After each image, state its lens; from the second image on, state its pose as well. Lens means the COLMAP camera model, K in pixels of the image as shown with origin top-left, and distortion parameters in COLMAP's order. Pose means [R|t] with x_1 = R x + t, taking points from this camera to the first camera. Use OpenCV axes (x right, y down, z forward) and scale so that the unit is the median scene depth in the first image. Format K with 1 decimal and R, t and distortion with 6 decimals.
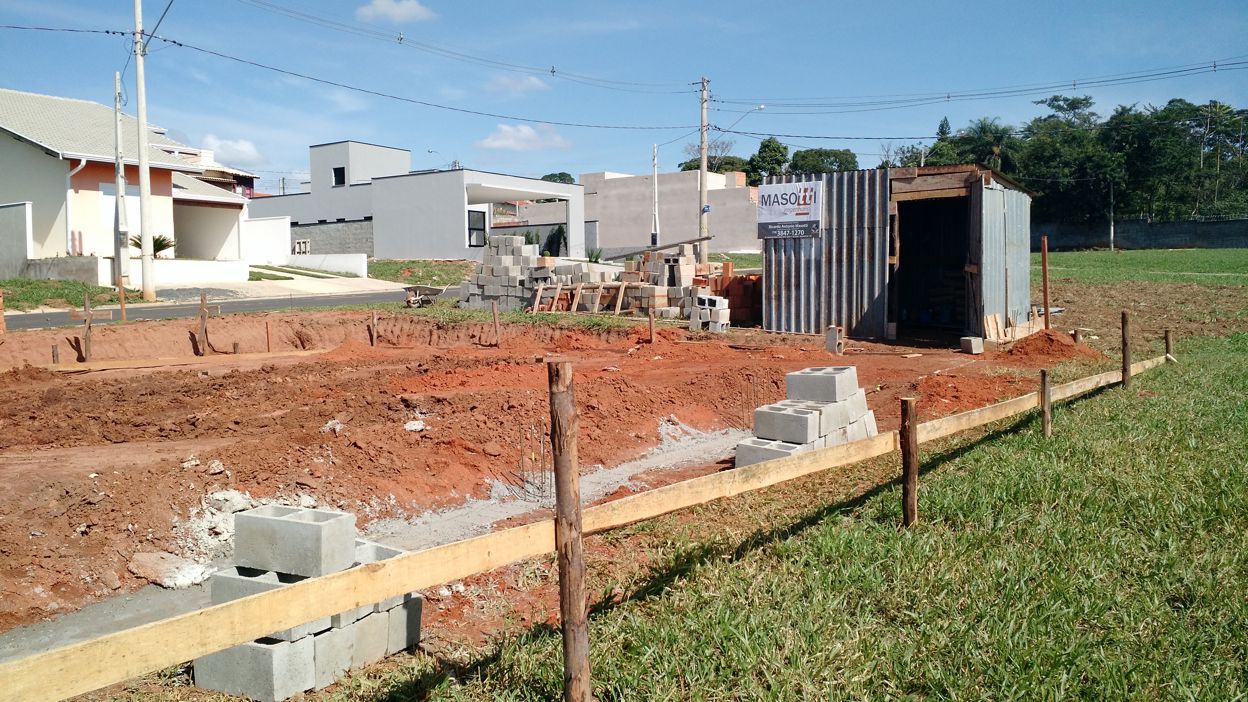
lens RADIAL K [[1196.2, 0, 615.1], [0, 1196.2, 349.3], [0, 0, 1]] dist [0.059258, 0.000000]
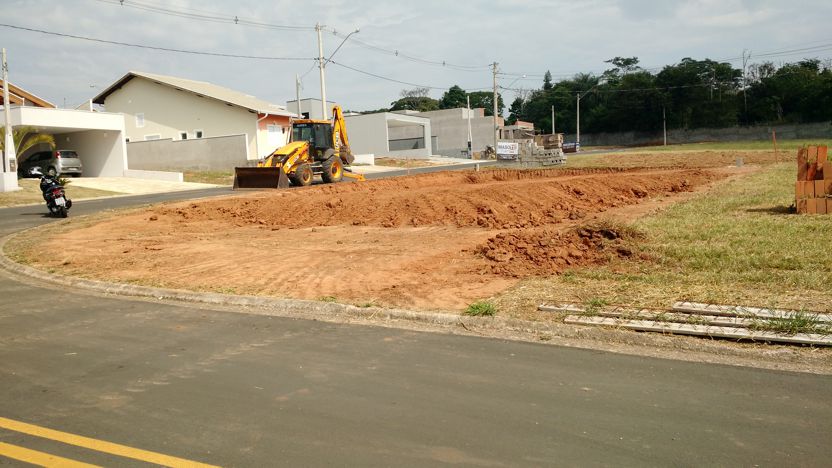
lens RADIAL K [[766.8, 0, 410.6], [0, 766.8, 233.3], [0, 0, 1]] dist [0.135223, -0.142565]
pose [[0.993434, -0.042557, 0.106194, -0.228007], [0.040851, 0.999000, 0.018191, 0.030754], [-0.106862, -0.013734, 0.994179, -0.286038]]
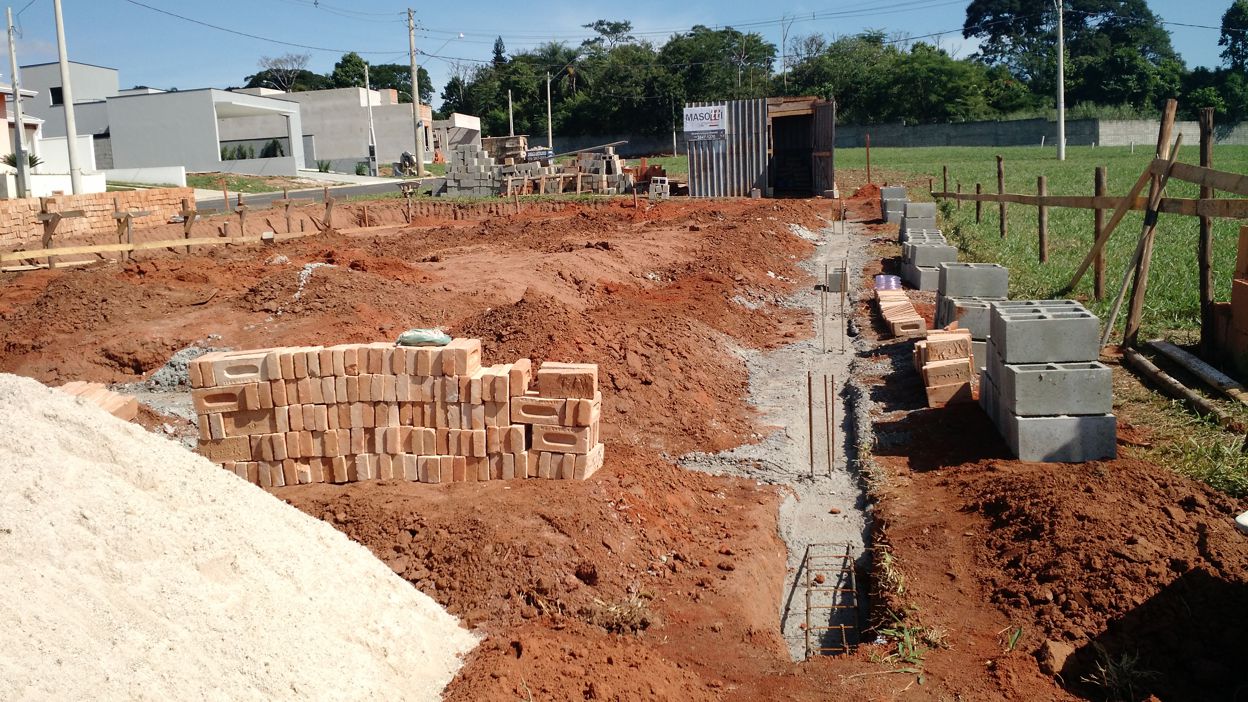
lens RADIAL K [[1150.1, 0, 615.2], [0, 1150.1, 351.5], [0, 0, 1]] dist [0.135223, -0.142565]
pose [[0.928115, -0.086631, 0.362075, -0.191896], [0.058237, 0.994360, 0.088632, 0.016656], [-0.367711, -0.061175, 0.927926, -0.157058]]
